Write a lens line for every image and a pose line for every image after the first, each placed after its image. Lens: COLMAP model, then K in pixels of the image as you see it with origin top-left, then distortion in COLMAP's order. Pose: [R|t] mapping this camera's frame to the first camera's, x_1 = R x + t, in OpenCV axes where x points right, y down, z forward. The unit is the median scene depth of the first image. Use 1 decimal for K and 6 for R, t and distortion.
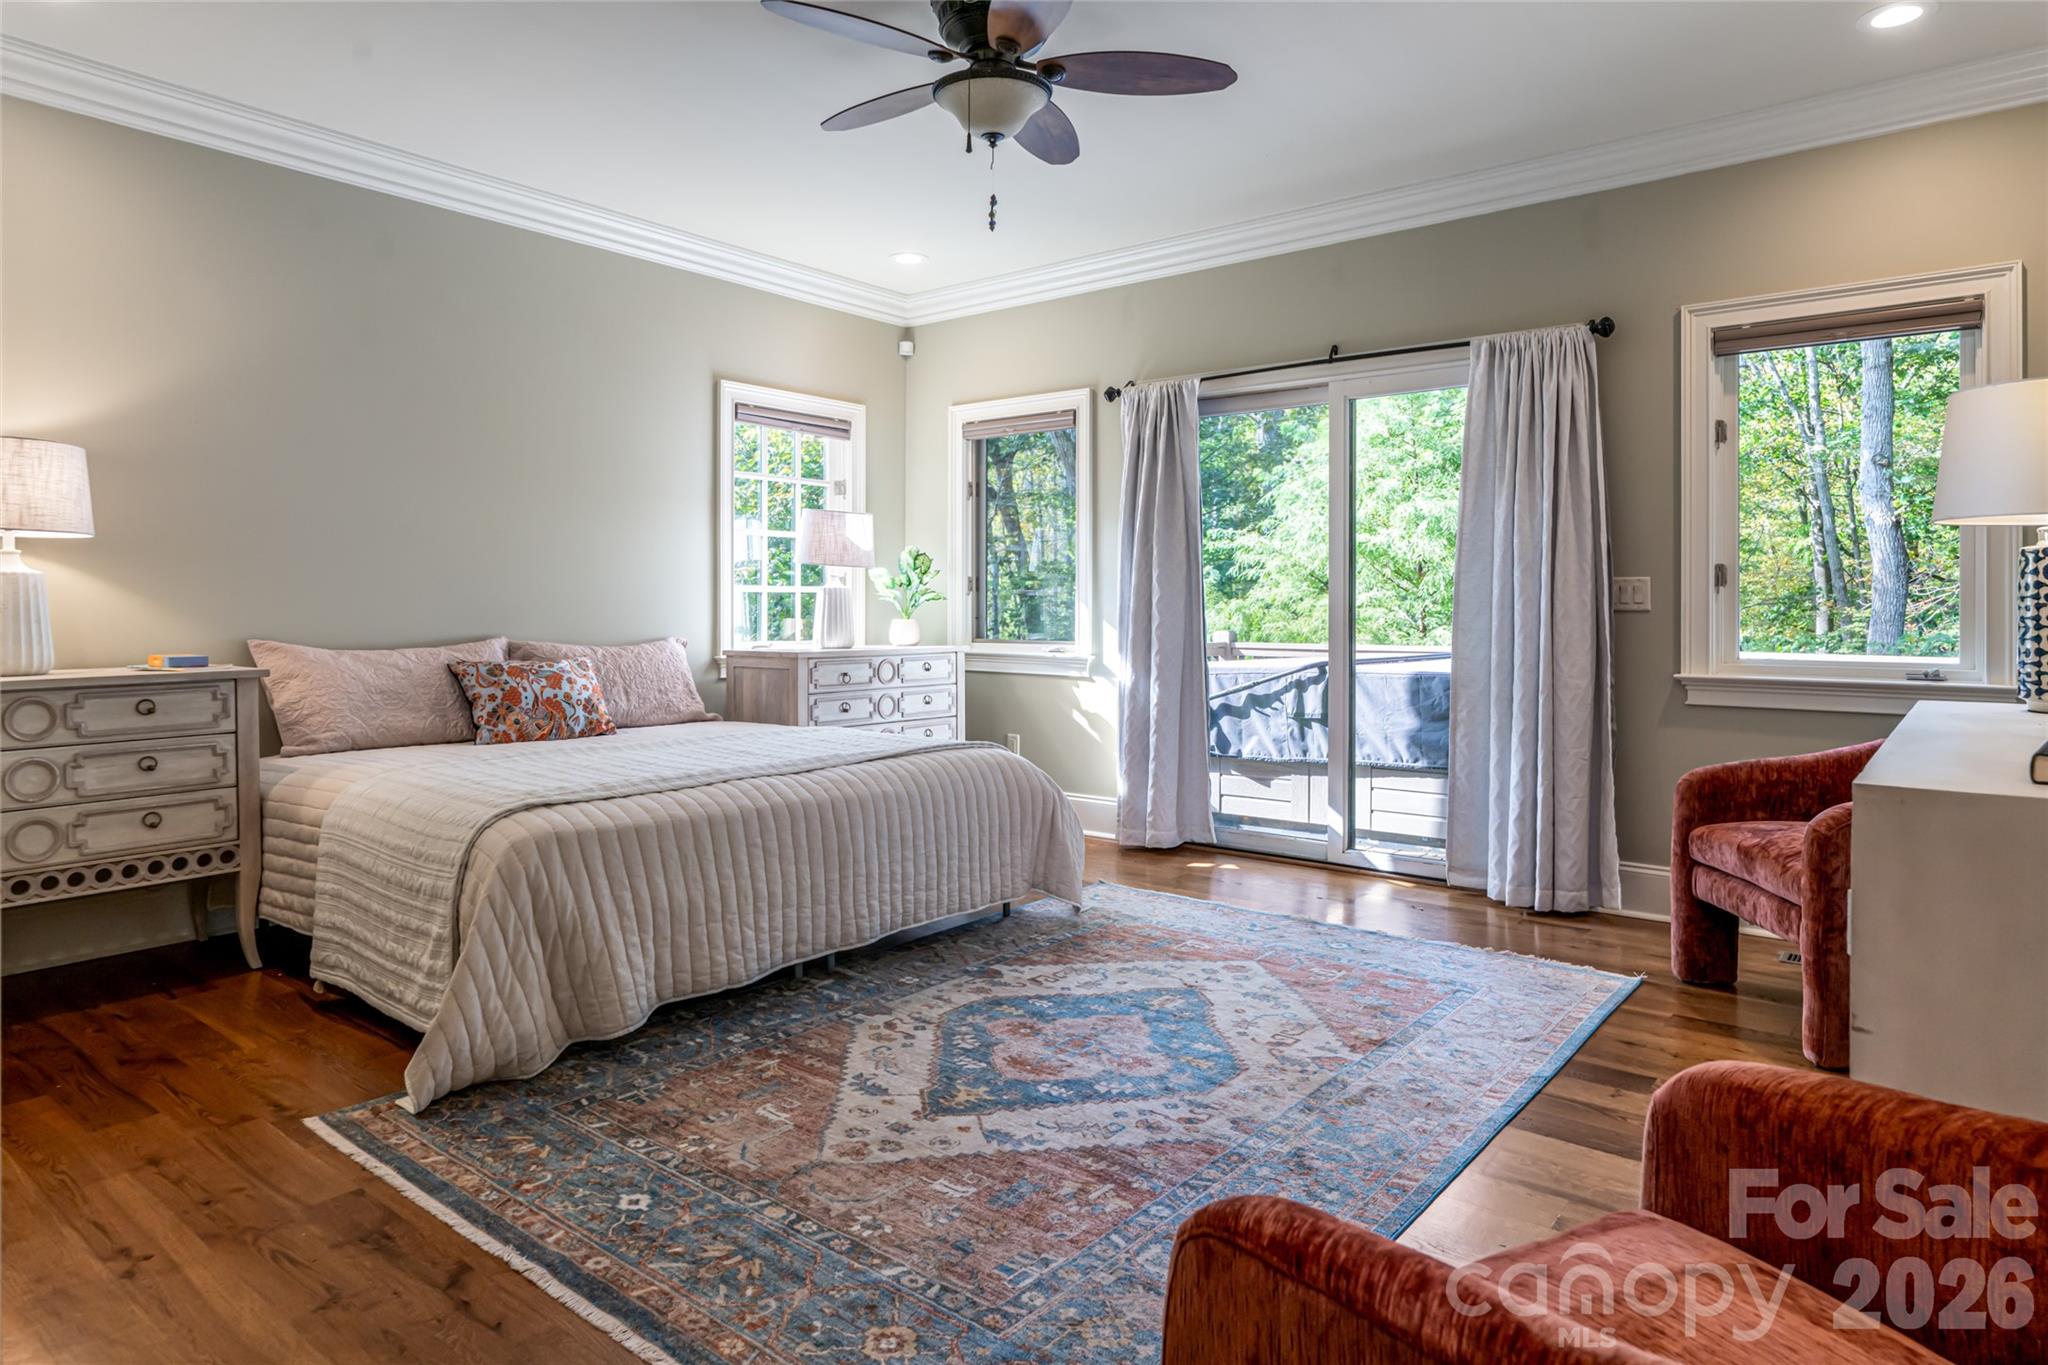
lens RADIAL K [[1204.0, 0, 1023.2], [0, 1204.0, 619.2], [0, 0, 1]] dist [-0.000348, 0.000037]
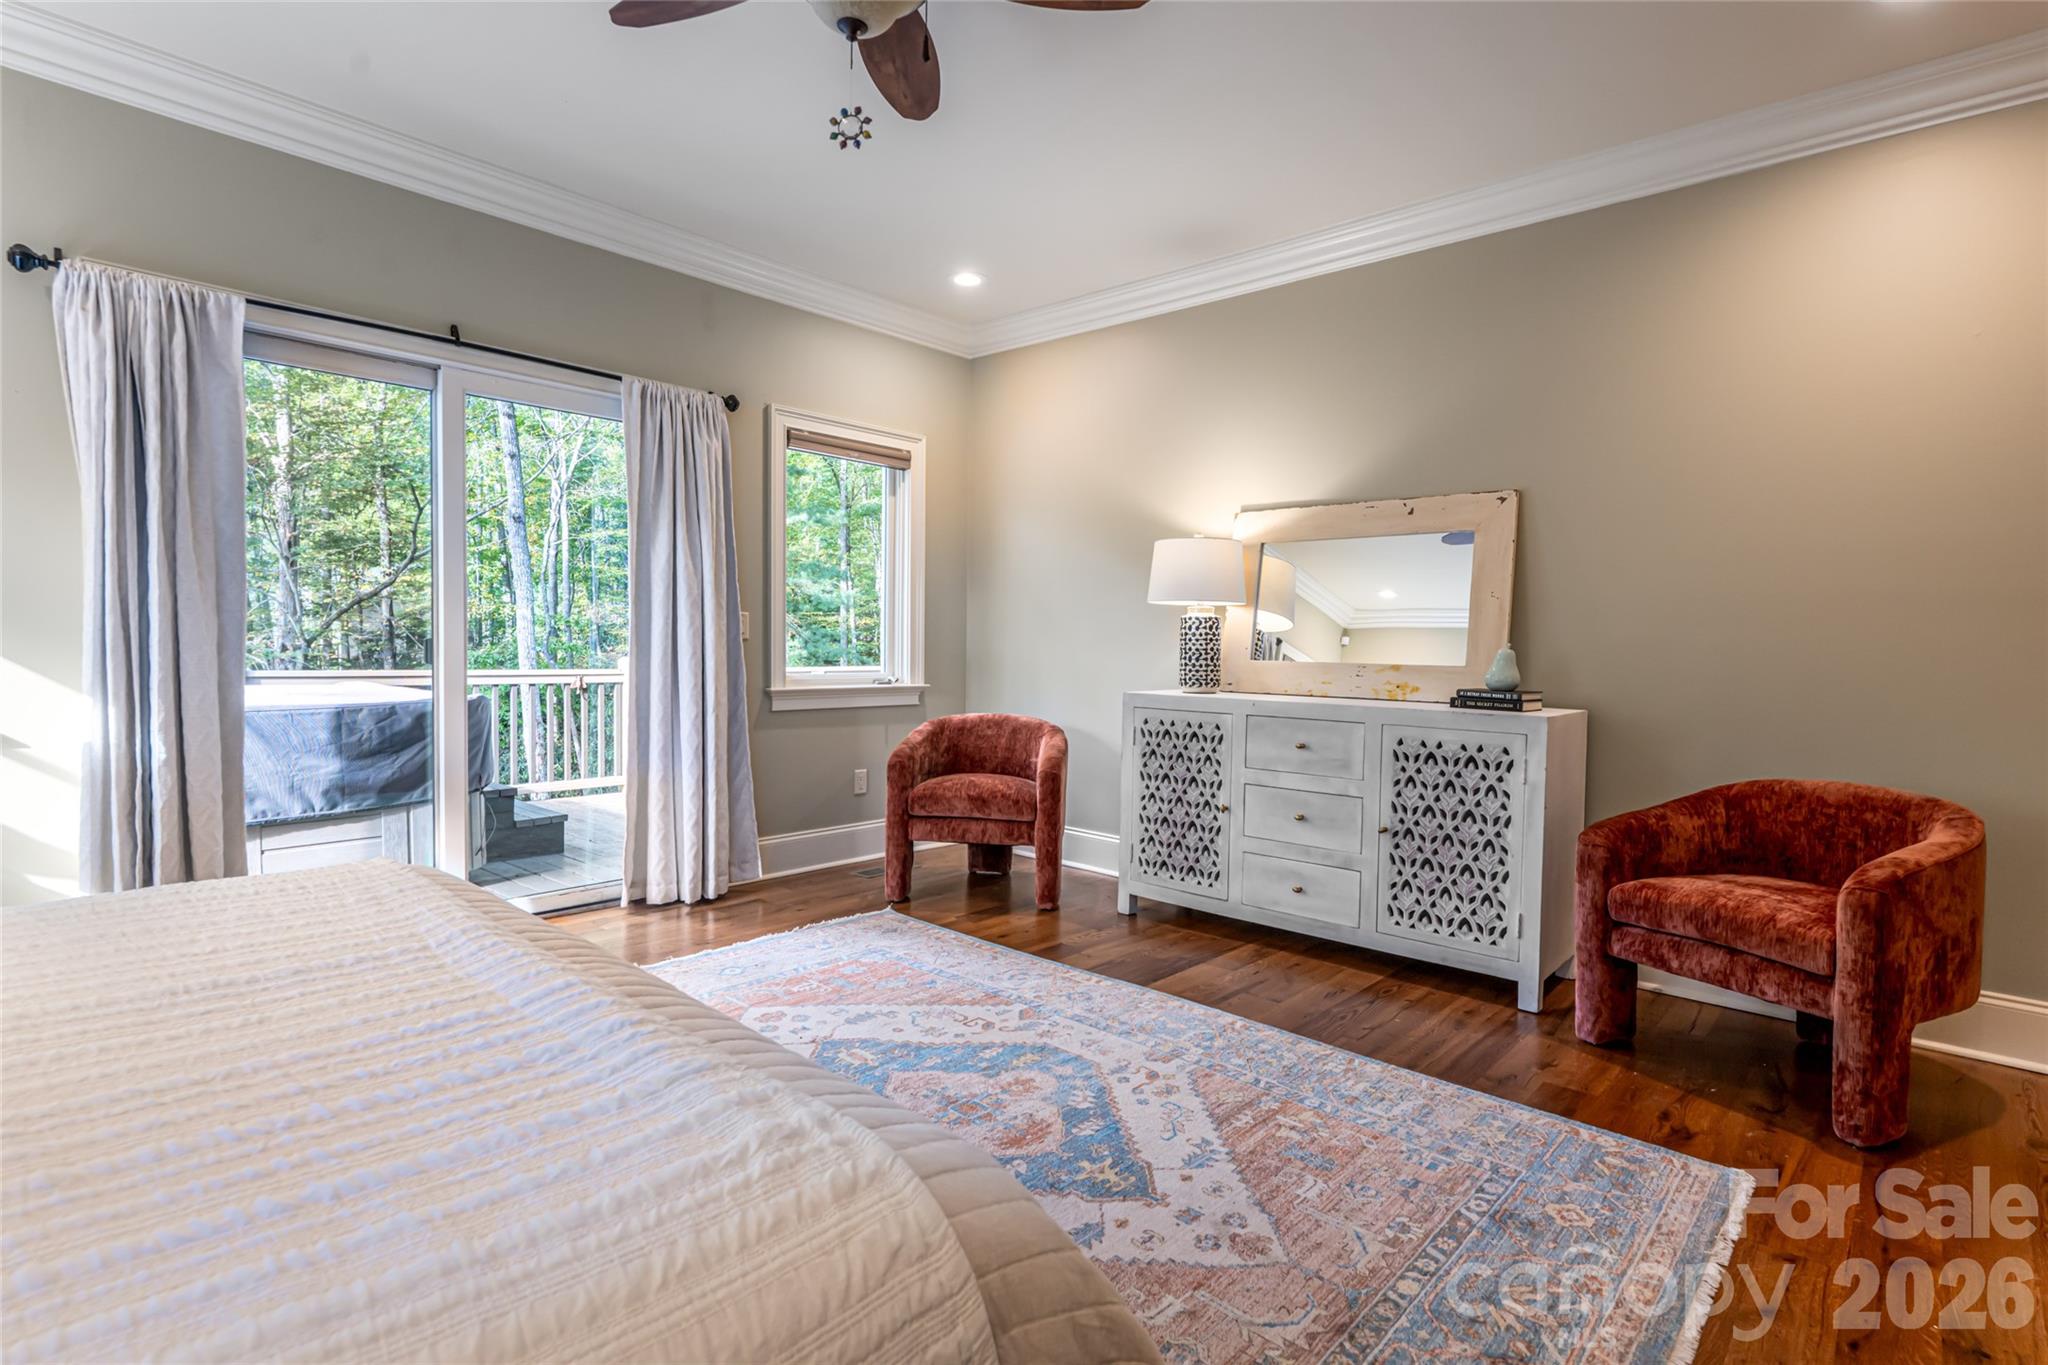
lens RADIAL K [[1006.2, 0, 1024.0], [0, 1006.2, 682.5], [0, 0, 1]] dist [0.000380, 0.000239]
pose [[0.060406, -0.045605, 0.997132, -0.762360], [-0.006306, 0.998918, 0.046069, -0.018090], [-0.998154, -0.009071, 0.060053, 0.959721]]
